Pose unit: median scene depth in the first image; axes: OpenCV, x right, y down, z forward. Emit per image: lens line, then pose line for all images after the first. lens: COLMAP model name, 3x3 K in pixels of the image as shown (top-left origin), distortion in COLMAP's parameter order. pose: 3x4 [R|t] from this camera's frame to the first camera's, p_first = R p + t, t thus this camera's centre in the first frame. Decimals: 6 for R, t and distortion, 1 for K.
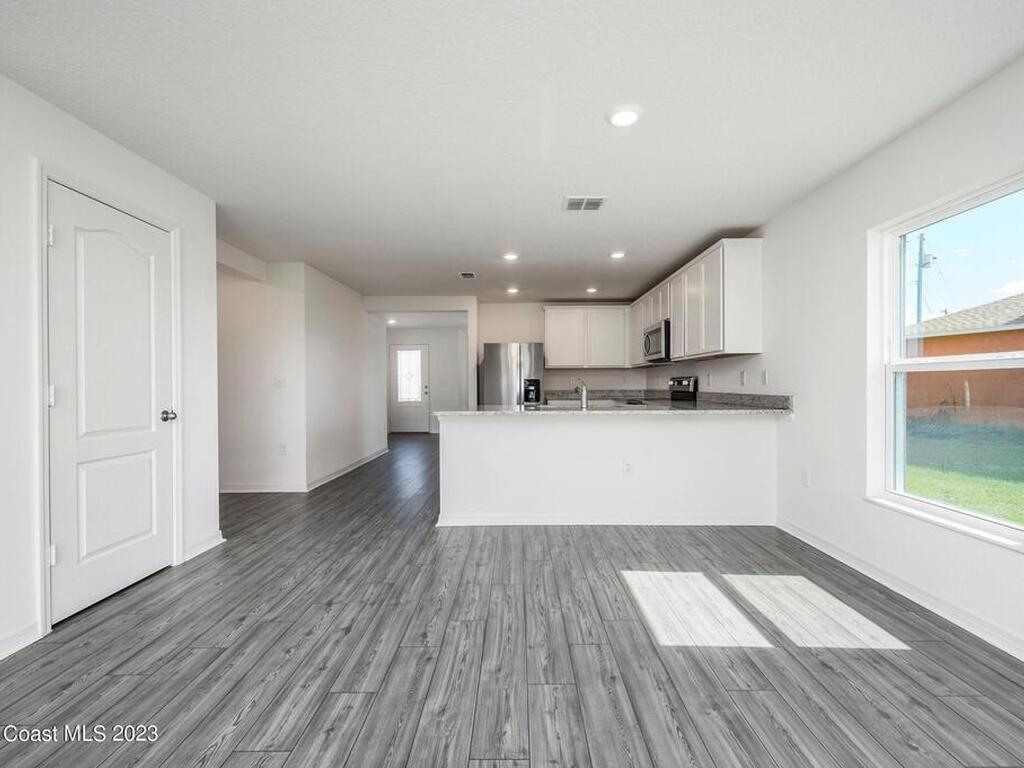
lens RADIAL K [[467.3, 0, 509.6], [0, 467.3, 388.6], [0, 0, 1]] dist [-0.001617, 0.000304]
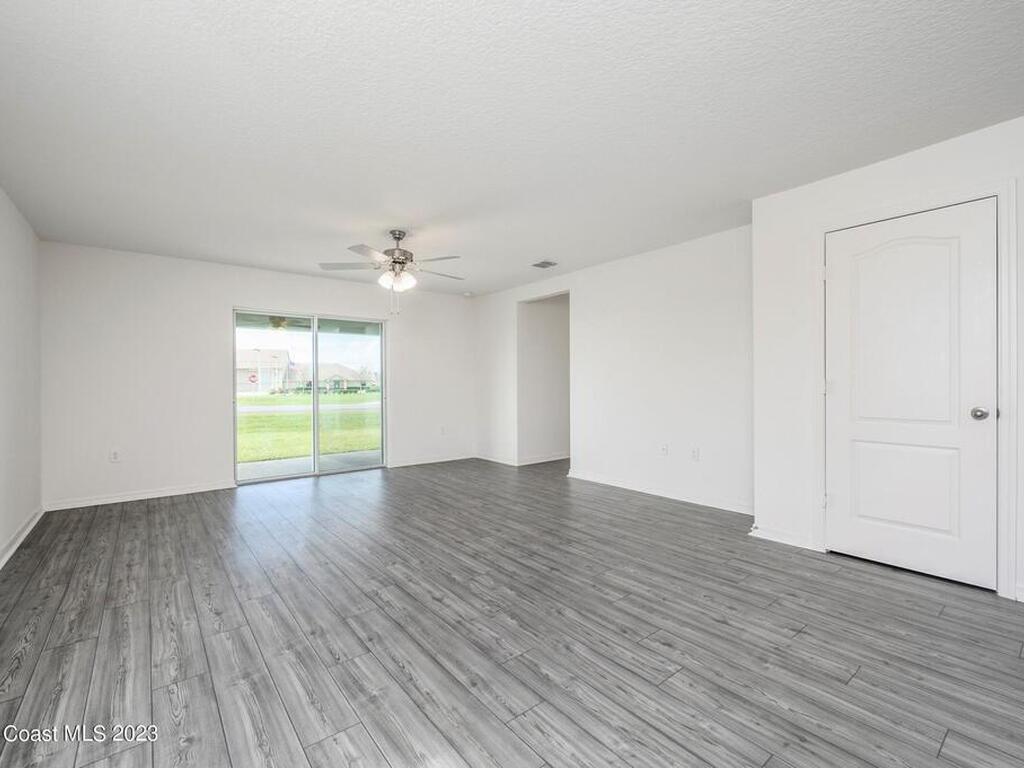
lens RADIAL K [[465.9, 0, 532.3], [0, 465.9, 384.0], [0, 0, 1]] dist [-0.002781, 0.000322]
pose [[-0.745556, 0.012321, -0.666329, 0.418486], [0.006267, 0.999914, 0.011477, -0.011756], [0.666413, 0.004381, -0.745570, 0.976705]]
